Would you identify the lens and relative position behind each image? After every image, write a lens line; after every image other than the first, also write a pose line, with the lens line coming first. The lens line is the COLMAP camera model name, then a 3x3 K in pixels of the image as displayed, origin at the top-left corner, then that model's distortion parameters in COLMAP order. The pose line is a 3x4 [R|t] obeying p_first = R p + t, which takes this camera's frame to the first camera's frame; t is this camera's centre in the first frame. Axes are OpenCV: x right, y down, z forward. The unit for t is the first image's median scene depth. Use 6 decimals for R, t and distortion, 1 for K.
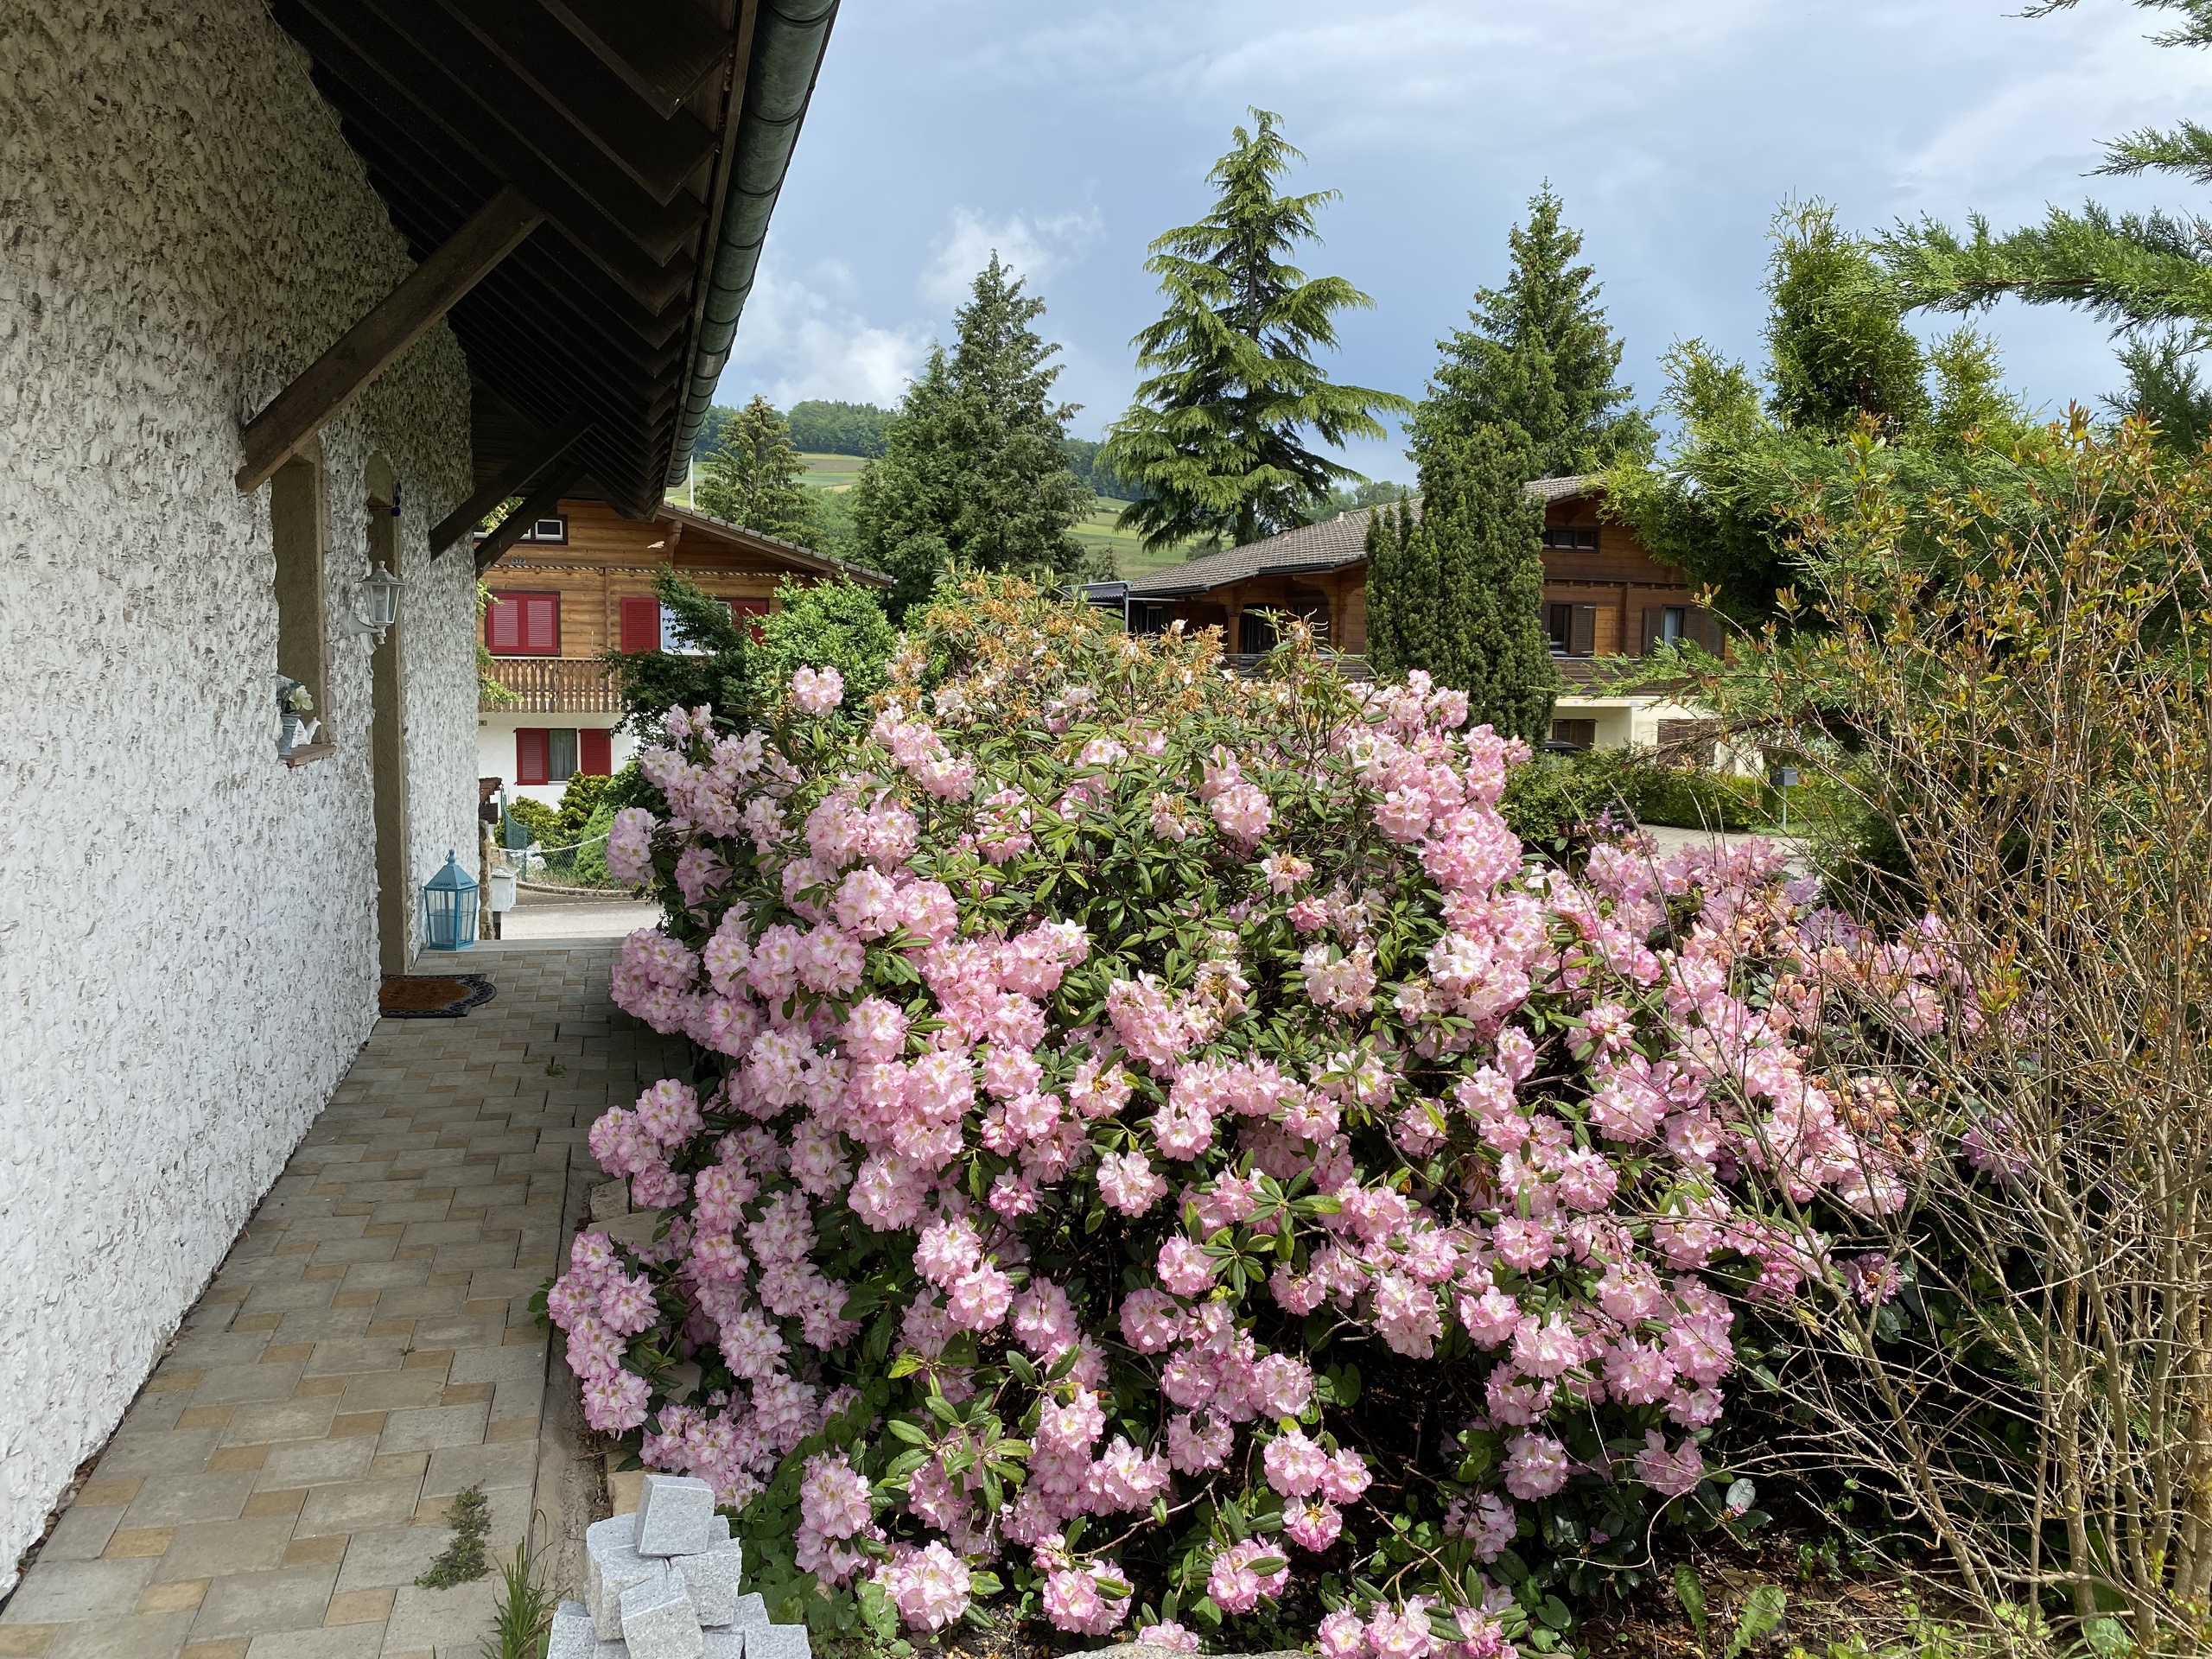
lens RADIAL K [[1651.7, 0, 1106.0], [0, 1651.7, 829.5], [0, 0, 1]] dist [0.034139, -0.010636]
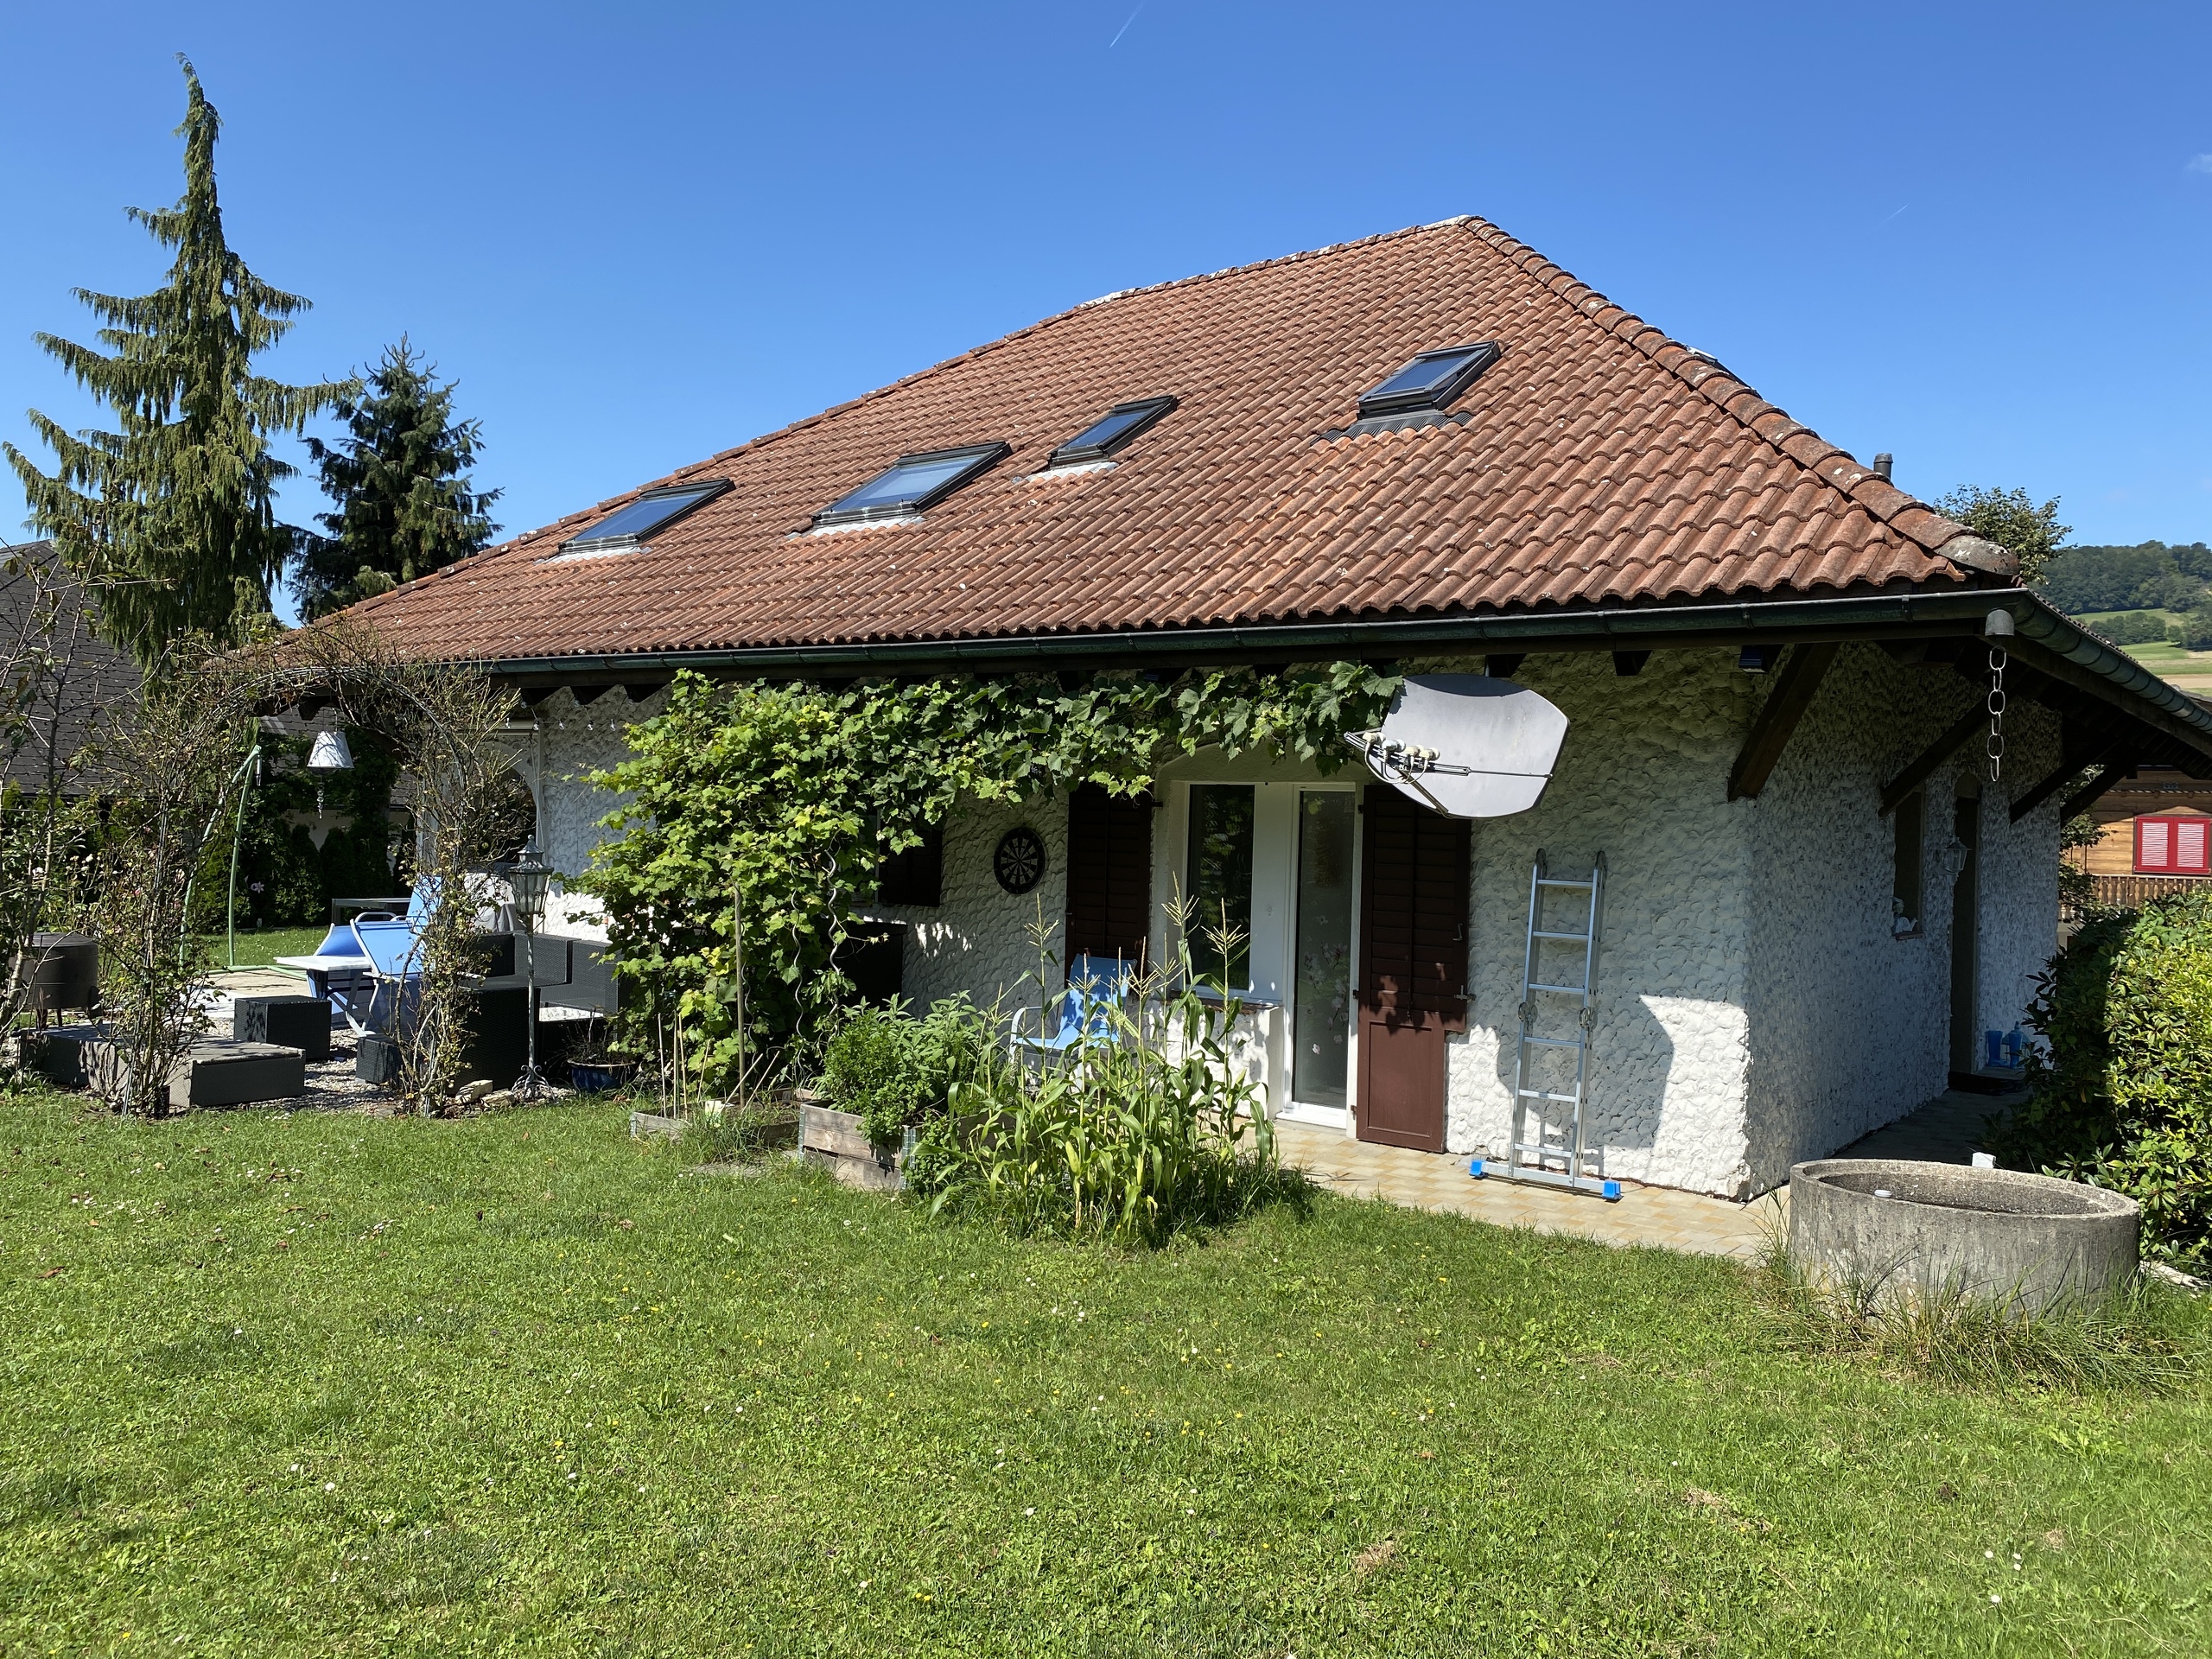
lens RADIAL K [[1651.7, 0, 1106.0], [0, 1651.7, 829.5], [0, 0, 1]] dist [0.034139, -0.010636]
pose [[0.596381, -0.005742, -0.802681, 0.474885], [-0.094811, 0.992471, -0.077543, 0.064248], [0.797083, 0.122348, 0.591346, -0.835852]]
